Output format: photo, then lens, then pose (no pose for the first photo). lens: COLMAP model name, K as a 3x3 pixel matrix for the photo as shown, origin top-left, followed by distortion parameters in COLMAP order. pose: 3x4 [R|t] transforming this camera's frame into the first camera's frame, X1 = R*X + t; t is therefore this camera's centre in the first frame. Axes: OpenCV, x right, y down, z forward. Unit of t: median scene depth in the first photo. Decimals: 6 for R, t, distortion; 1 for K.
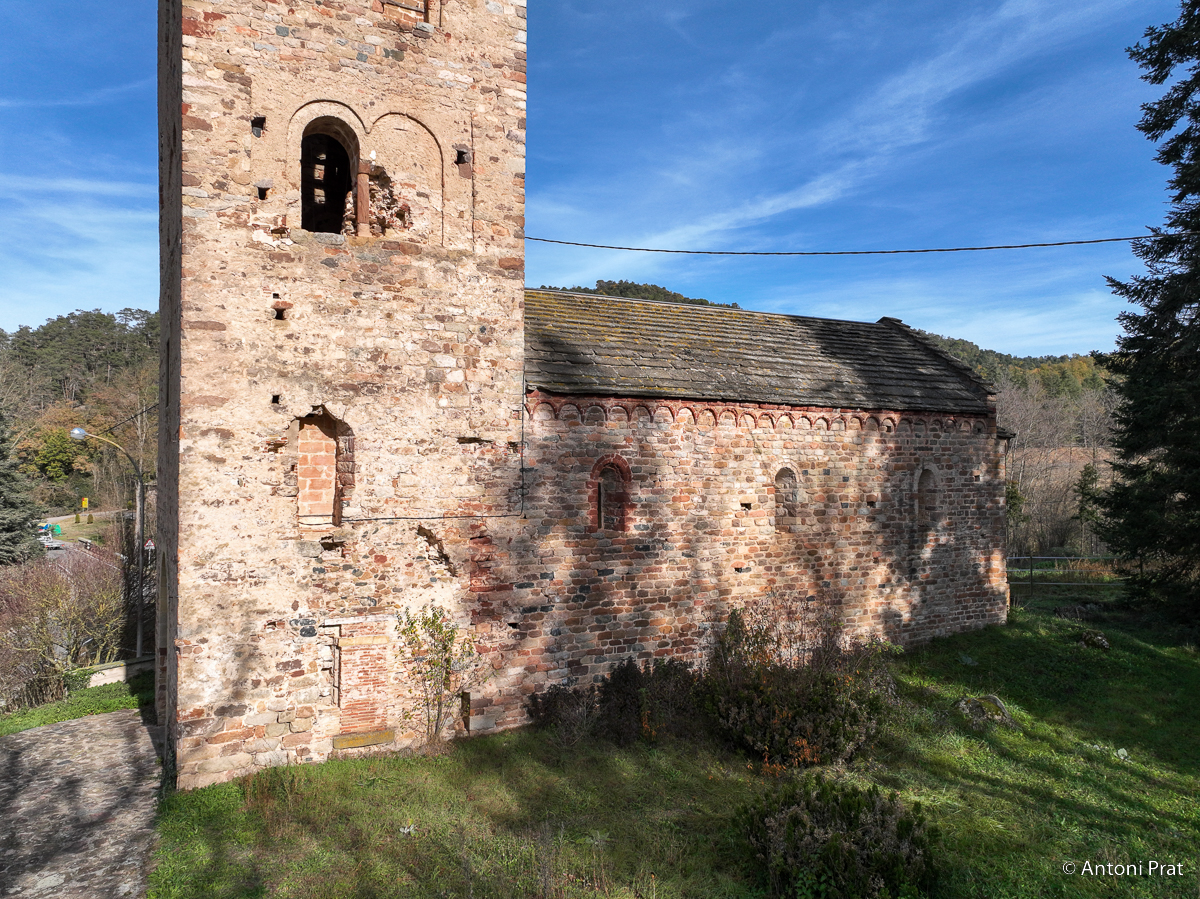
lens RADIAL K [[844.6, 0, 600.4], [0, 844.6, 447.4], [0, 0, 1]] dist [0.002484, 0.014059]
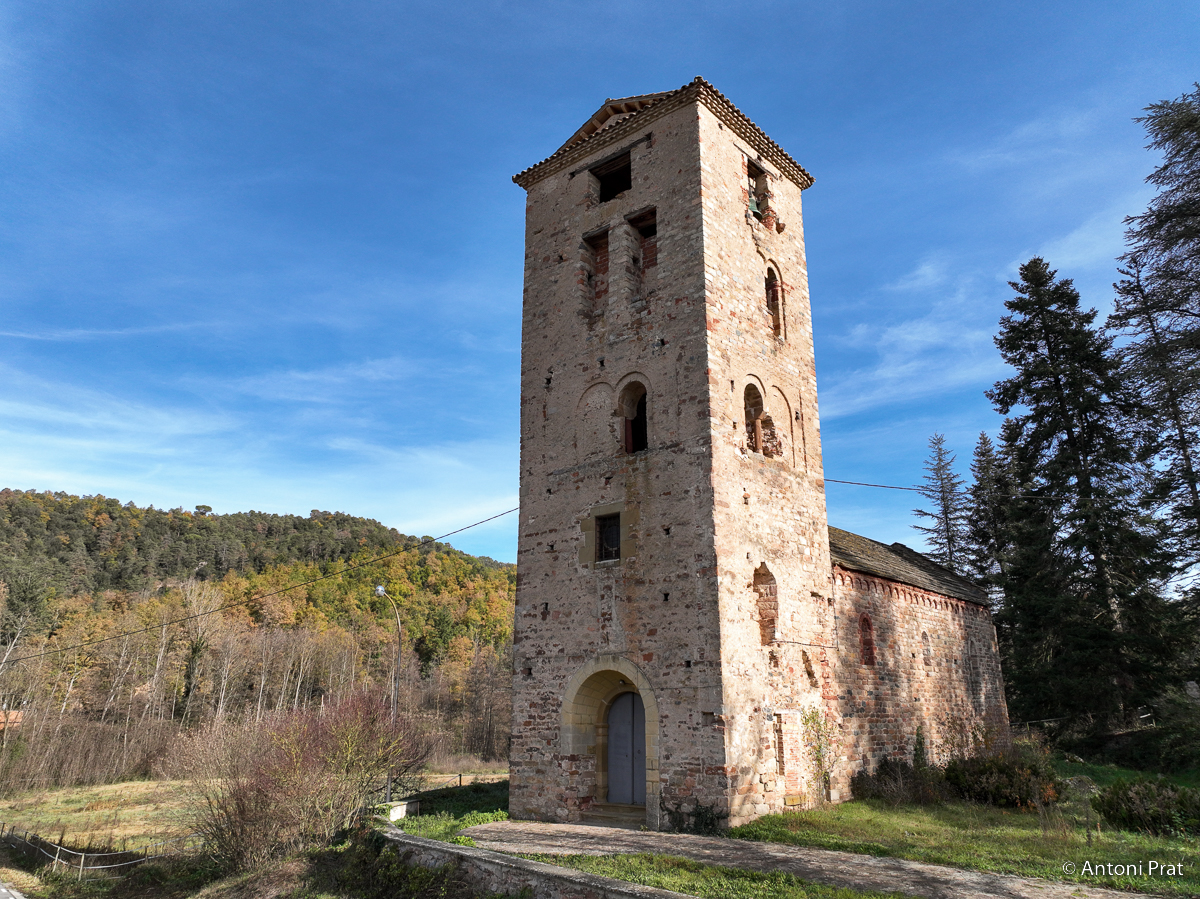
lens RADIAL K [[844.6, 0, 599.1], [0, 844.6, 445.6], [0, 0, 1]] dist [0.002484, 0.014059]
pose [[0.936063, 0.107786, 0.334916, -1.070996], [-0.008755, 0.958758, -0.284089, 0.172484], [-0.351724, 0.262993, 0.898401, -0.297034]]
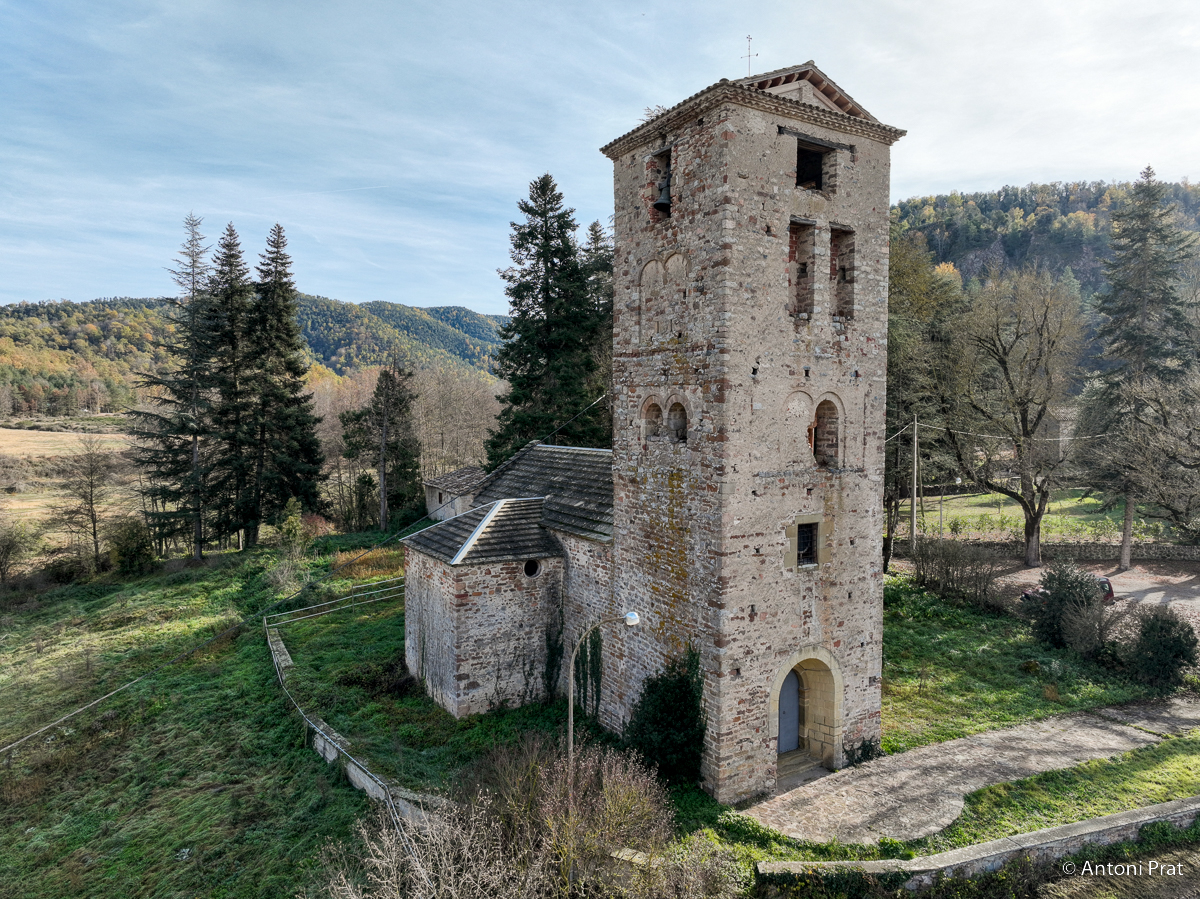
lens RADIAL K [[844.6, 0, 600.4], [0, 844.6, 448.2], [0, 0, 1]] dist [0.002484, 0.014059]
pose [[-0.039670, -0.035878, 0.998569, -2.165305], [-0.026080, 0.999052, 0.034859, -0.326979], [-0.998872, -0.024660, -0.040568, 1.542943]]
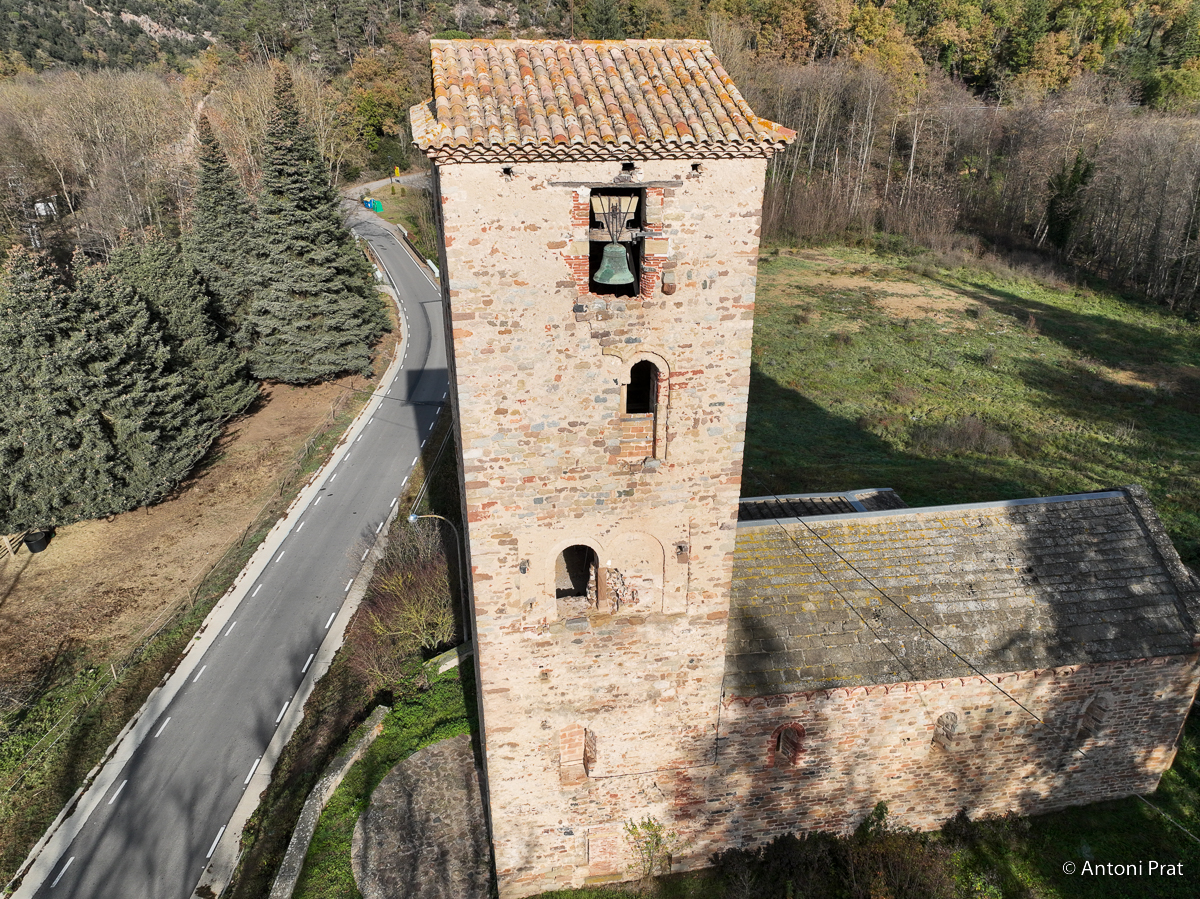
lens RADIAL K [[844.6, 0, 600.5], [0, 844.6, 448.2], [0, 0, 1]] dist [0.002484, 0.014059]
pose [[0.948392, 0.140001, -0.284520, 0.052564], [0.006235, 0.888853, 0.458150, -1.052263], [0.317038, -0.436280, 0.842108, 0.009547]]
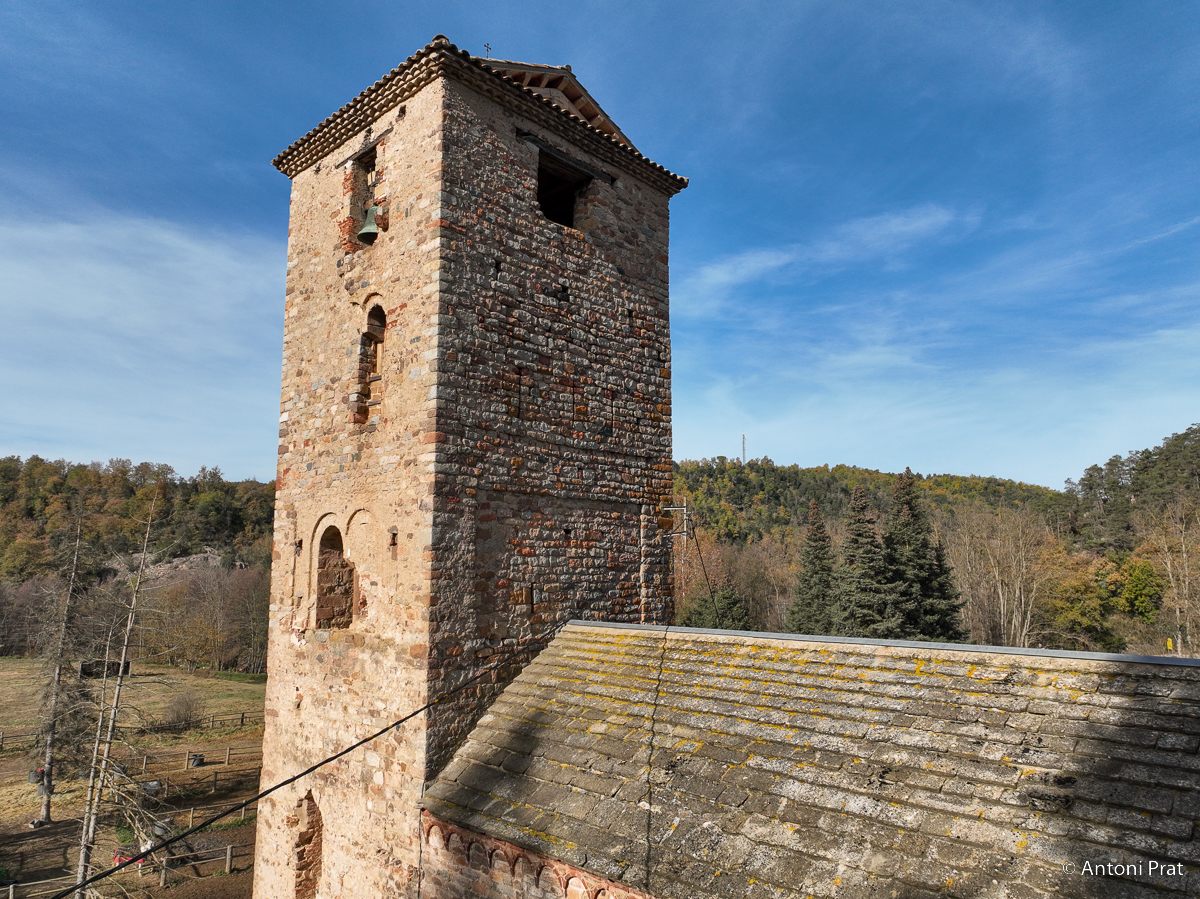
lens RADIAL K [[844.6, 0, 598.0], [0, 844.6, 448.3], [0, 0, 1]] dist [0.002484, 0.014059]
pose [[0.319679, -0.133909, -0.938016, 0.849276], [0.020919, 0.990719, -0.134304, -0.319686], [0.947295, 0.023312, 0.319514, 0.932944]]
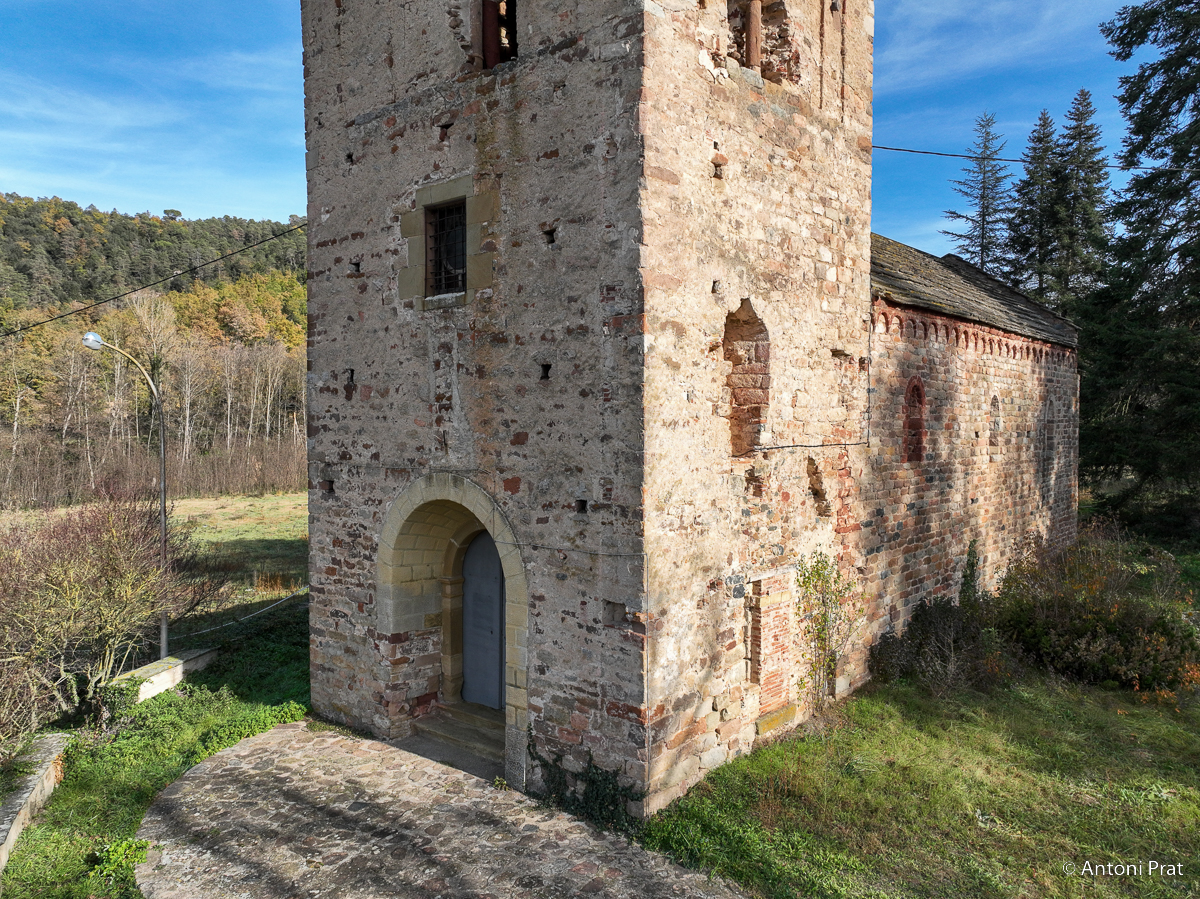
lens RADIAL K [[844.6, 0, 597.8], [0, 844.6, 447.5], [0, 0, 1]] dist [0.002484, 0.014059]
pose [[0.935505, -0.012016, 0.353109, -0.685777], [-0.008242, 0.998407, 0.055811, 0.040735], [-0.353217, -0.055122, 0.933916, 0.305181]]
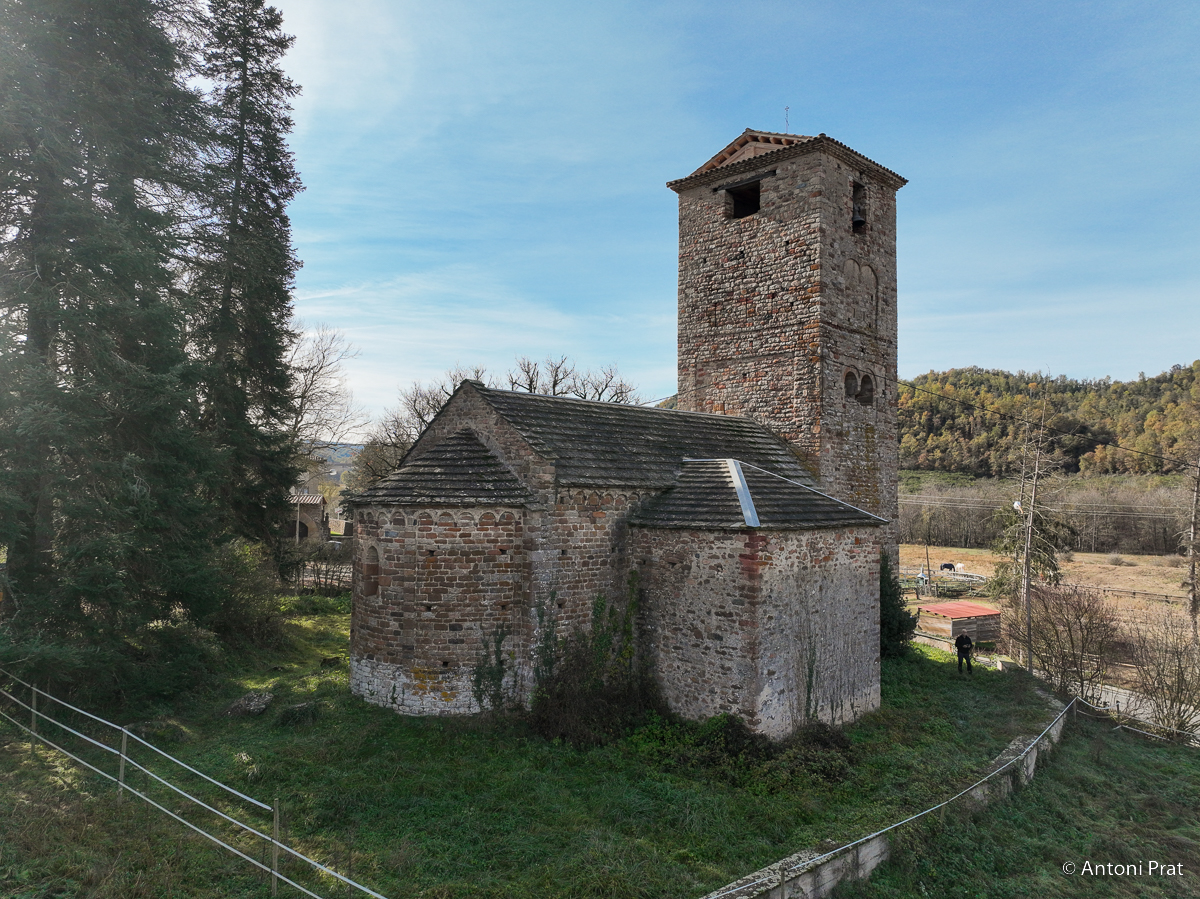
lens RADIAL K [[844.6, 0, 598.2], [0, 844.6, 447.2], [0, 0, 1]] dist [0.002484, 0.014059]
pose [[-0.957886, -0.024788, -0.286075, 0.784993], [-0.003458, 0.997191, -0.074826, -0.005897], [0.287127, -0.070686, -0.955281, 3.225521]]
